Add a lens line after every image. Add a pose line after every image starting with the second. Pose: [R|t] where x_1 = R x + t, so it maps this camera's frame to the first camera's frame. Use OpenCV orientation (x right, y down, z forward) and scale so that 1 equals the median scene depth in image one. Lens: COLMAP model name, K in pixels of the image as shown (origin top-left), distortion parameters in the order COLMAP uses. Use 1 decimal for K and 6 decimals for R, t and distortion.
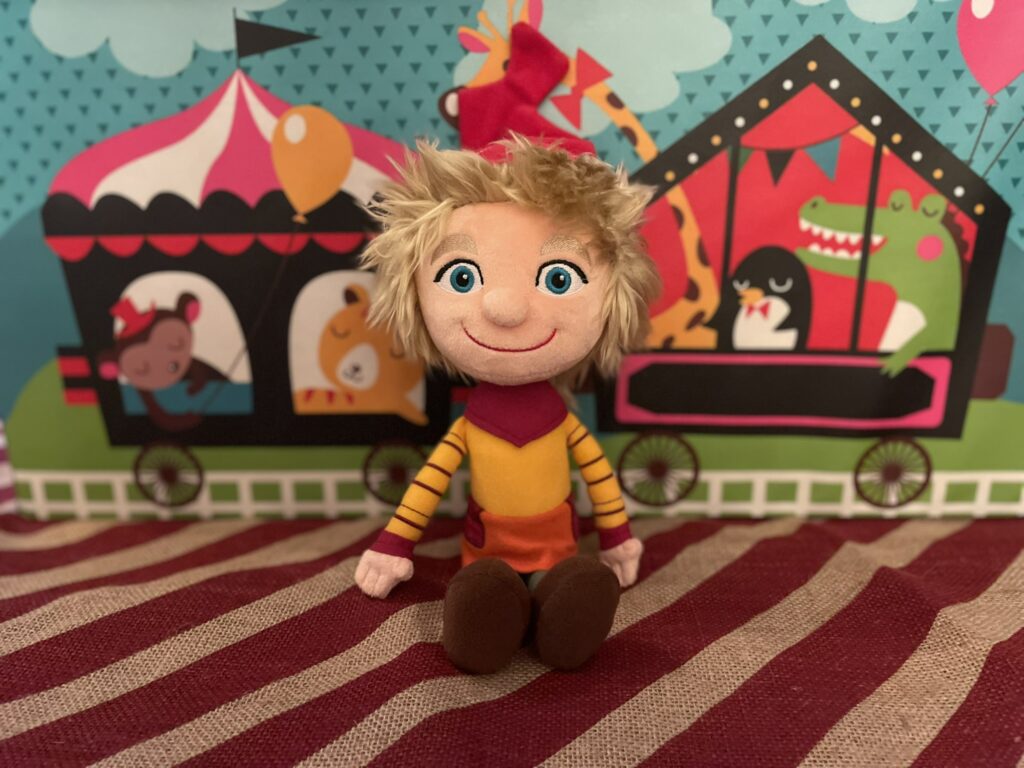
lens RADIAL K [[748.5, 0, 514.4], [0, 748.5, 385.0], [0, 0, 1]] dist [0.019884, -0.056142]
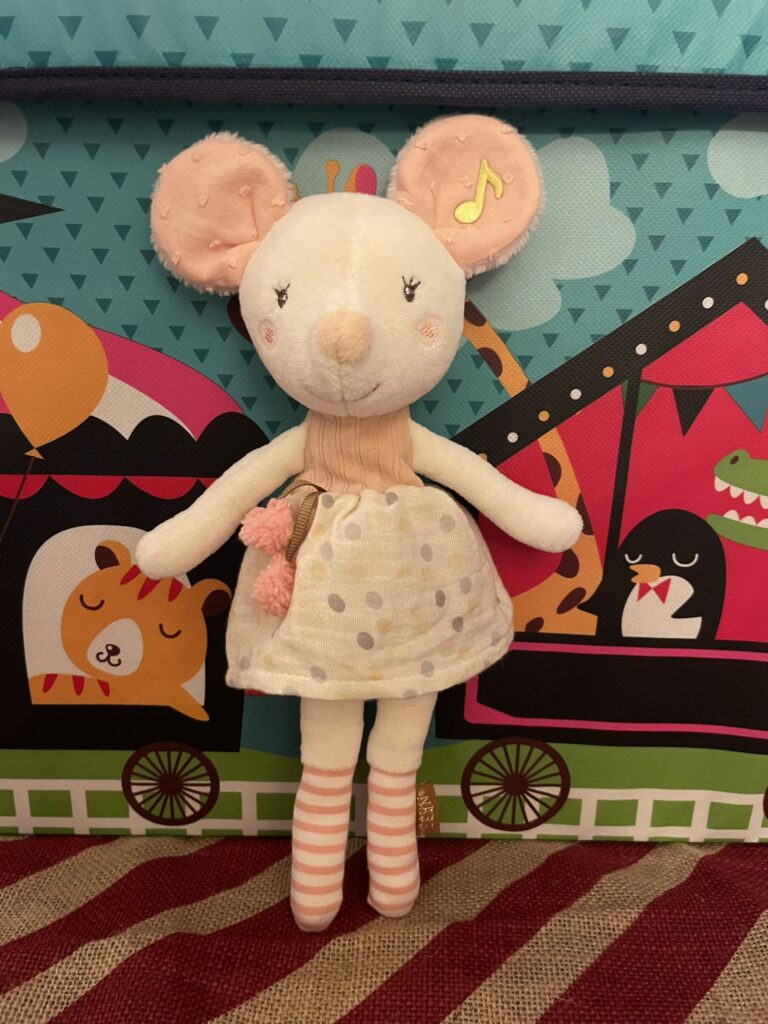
lens RADIAL K [[748.5, 0, 390.1], [0, 748.5, 506.0], [0, 0, 1]] dist [0.019884, -0.056142]
pose [[0.998550, 0.026265, 0.046988, 0.023648], [-0.025831, 0.999618, -0.009814, -0.176482], [-0.047228, 0.008586, 0.998847, 0.268337]]
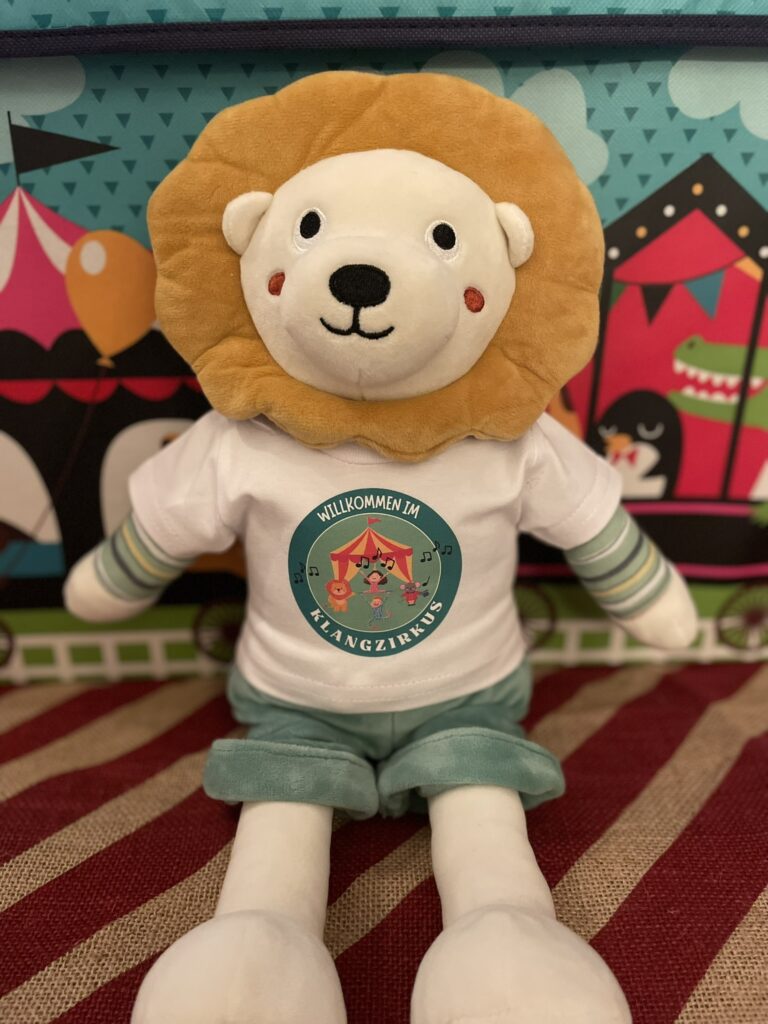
lens RADIAL K [[748.5, 0, 391.4], [0, 748.5, 508.0], [0, 0, 1]] dist [0.019884, -0.056142]
pose [[0.997481, -0.022016, 0.067436, -0.022347], [0.013499, 0.992160, 0.124245, -0.161387], [-0.069643, -0.123021, 0.989957, 0.111693]]
